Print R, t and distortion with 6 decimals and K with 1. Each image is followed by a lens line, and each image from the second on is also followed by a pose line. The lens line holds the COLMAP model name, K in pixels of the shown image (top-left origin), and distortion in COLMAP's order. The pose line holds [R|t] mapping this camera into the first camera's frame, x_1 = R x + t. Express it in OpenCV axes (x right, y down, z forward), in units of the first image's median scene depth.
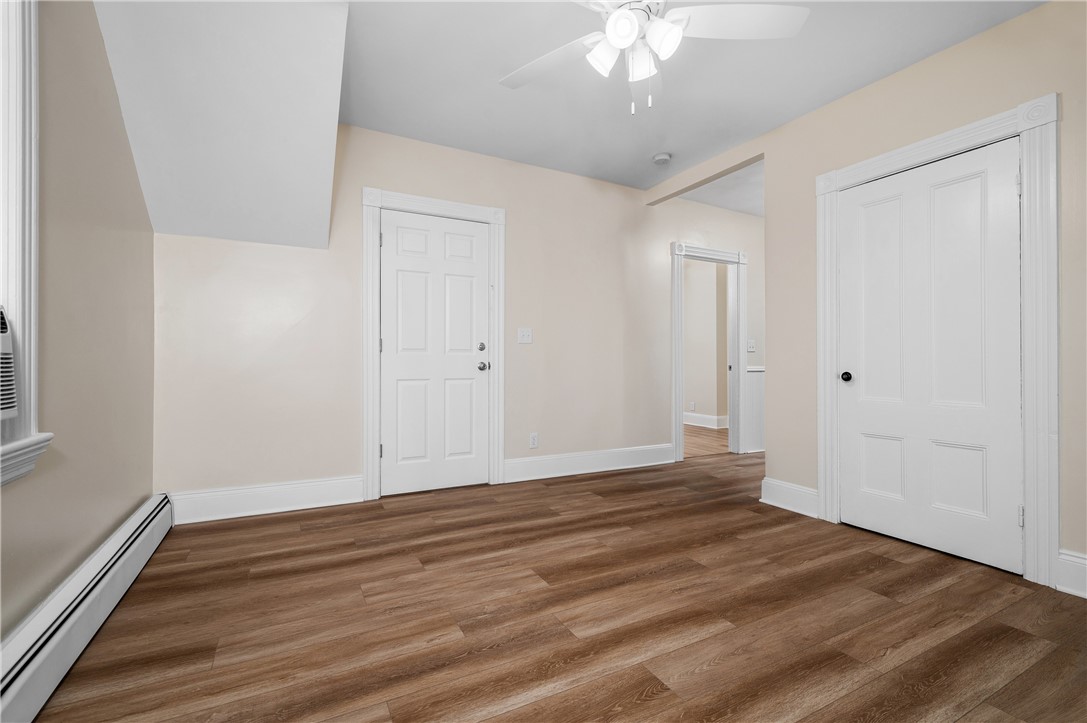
lens RADIAL K [[474.3, 0, 536.2], [0, 474.3, 361.7], [0, 0, 1]] dist [0.002034, -0.000562]
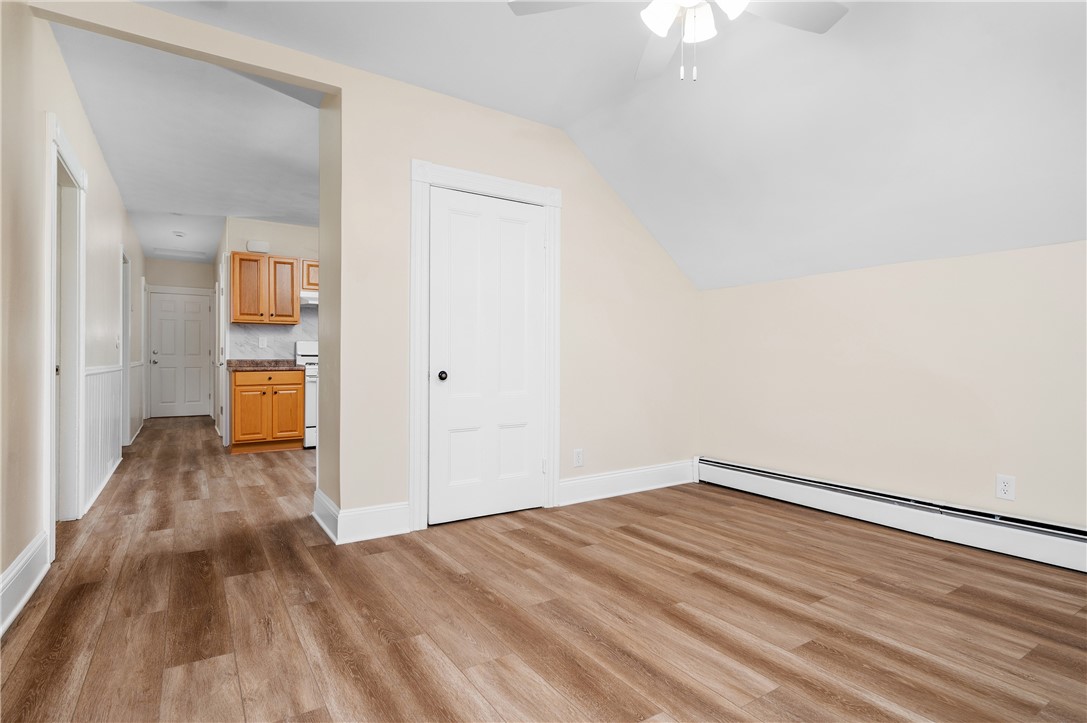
lens RADIAL K [[540.0, 0, 549.3], [0, 540.0, 360.2], [0, 0, 1]] dist [-0.003905, 0.001741]
pose [[-0.095145, -0.000910, 0.995463, -0.614914], [-0.004797, 0.999988, 0.000456, -0.001326], [-0.995452, -0.004732, -0.095148, 1.108032]]
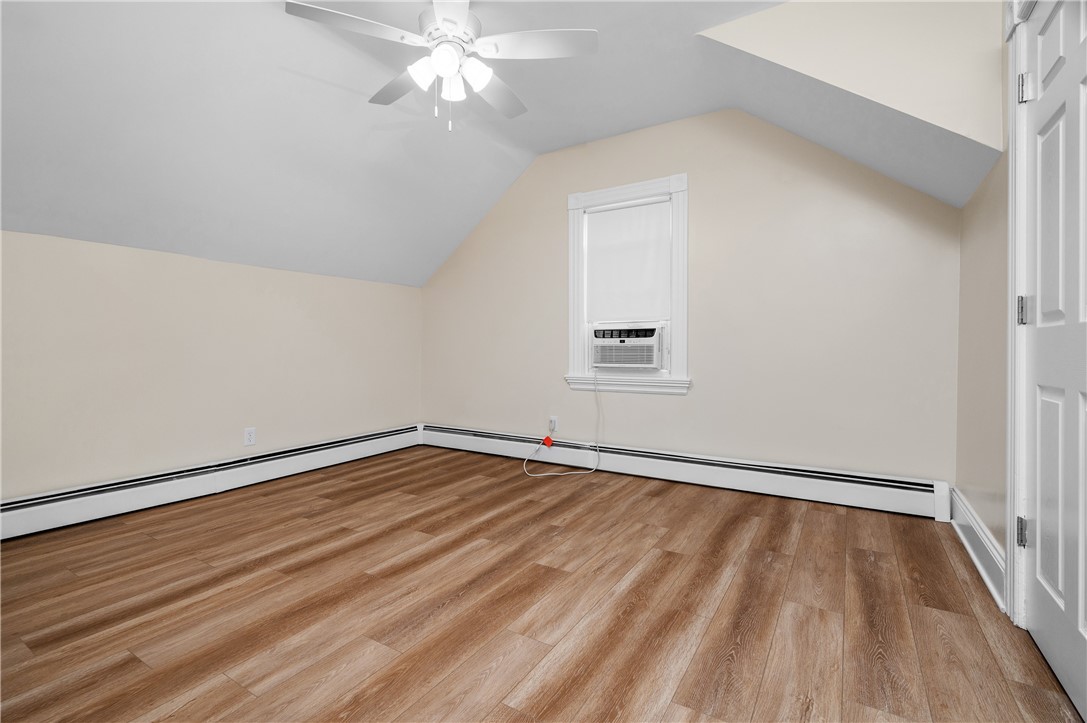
lens RADIAL K [[498.1, 0, 528.8], [0, 498.1, 350.0], [0, 0, 1]] dist [0.000918, 0.000510]
pose [[-0.875539, -0.001088, -0.483147, 0.507831], [-0.001347, 0.999999, 0.000188, 0.011222], [0.483146, 0.000815, -0.875539, 1.752921]]
